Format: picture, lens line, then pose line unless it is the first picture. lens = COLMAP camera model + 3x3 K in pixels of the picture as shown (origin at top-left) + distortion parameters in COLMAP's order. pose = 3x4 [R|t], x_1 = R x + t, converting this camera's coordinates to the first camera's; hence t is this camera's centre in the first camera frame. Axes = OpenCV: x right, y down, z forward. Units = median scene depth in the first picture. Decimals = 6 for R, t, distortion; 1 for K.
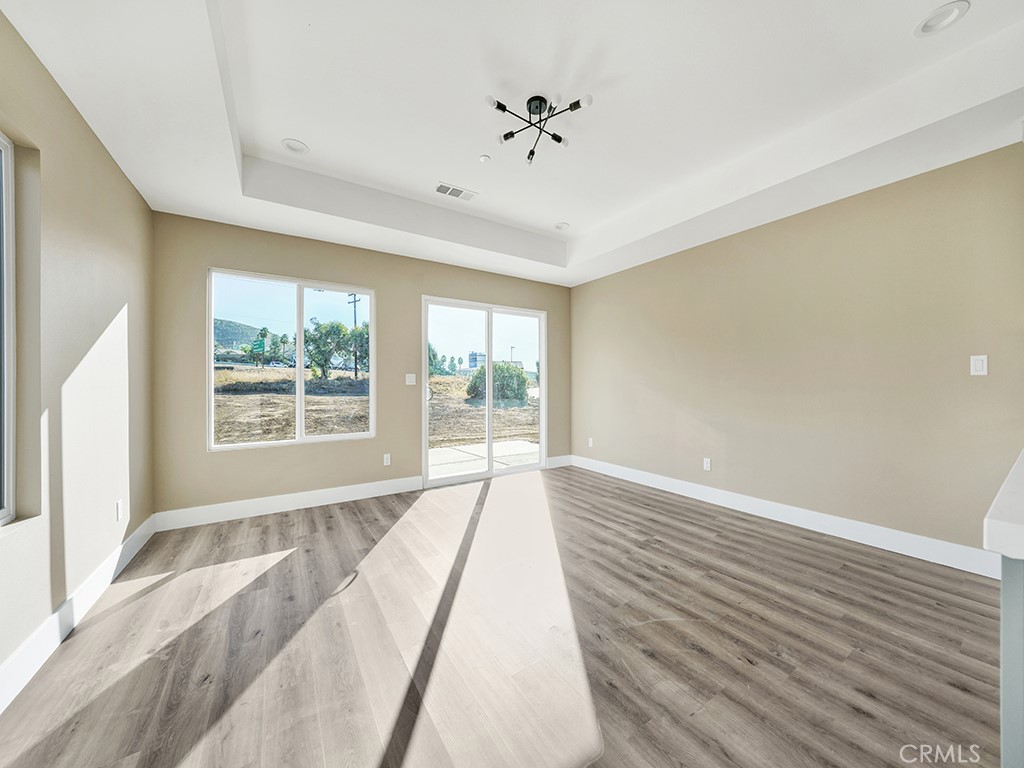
lens RADIAL K [[358.0, 0, 511.1], [0, 358.0, 390.5], [0, 0, 1]] dist [-0.025393, 0.002959]
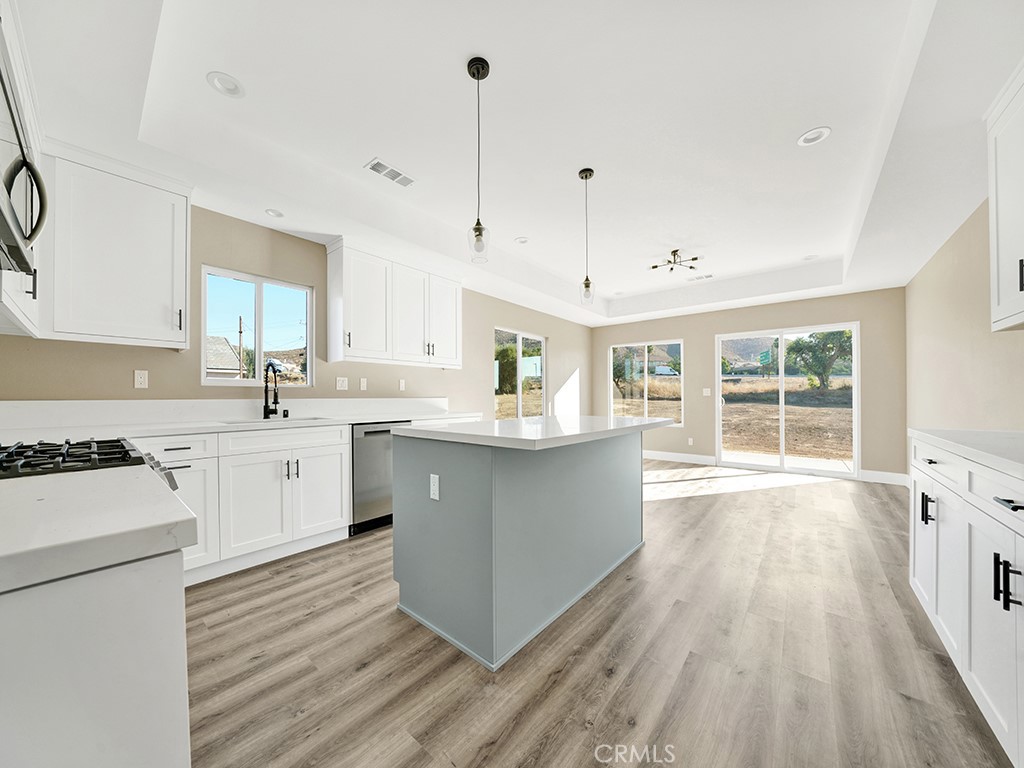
lens RADIAL K [[358.0, 0, 511.1], [0, 358.0, 390.5], [0, 0, 1]] dist [-0.025393, 0.002959]
pose [[0.299268, -0.014571, -0.954058, 0.144811], [-0.012931, 0.999730, -0.019324, 0.000412], [0.954082, 0.018120, 0.298998, -0.040896]]
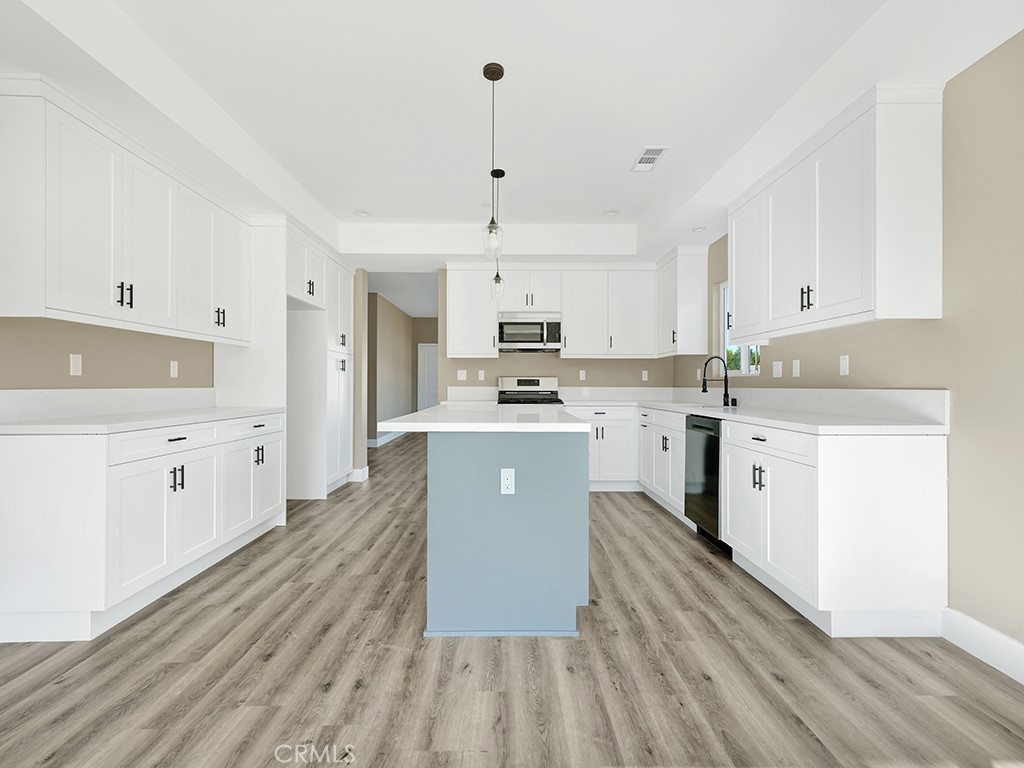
lens RADIAL K [[452.4, 0, 508.5], [0, 452.4, 382.8], [0, 0, 1]] dist [0.012181, 0.000375]
pose [[-0.838907, 0.005855, 0.544243, -0.009013], [0.011801, 0.999903, 0.007432, -0.001922], [-0.544147, 0.012658, -0.838895, 0.094504]]
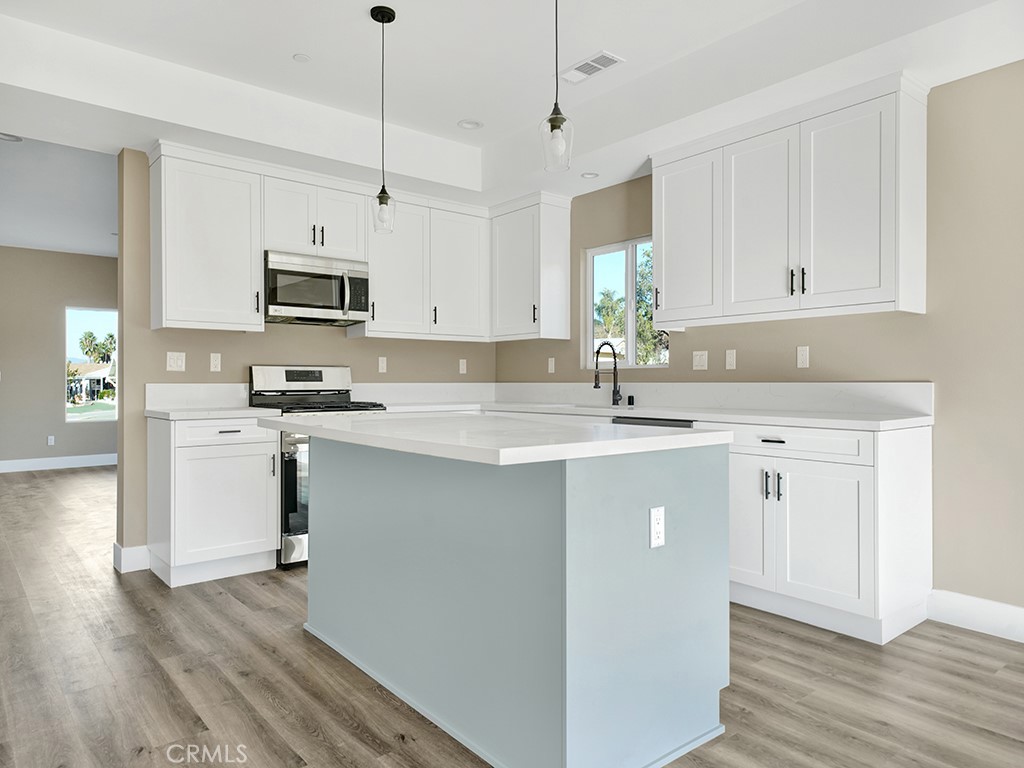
lens RADIAL K [[677.5, 0, 508.4], [0, 677.5, 380.9], [0, 0, 1]] dist [0.037905, -0.002748]
pose [[-0.994748, 0.006135, -0.102174, 0.062949], [0.004365, 0.999837, 0.017541, -0.002007], [0.102265, 0.017003, -0.994612, 0.103525]]
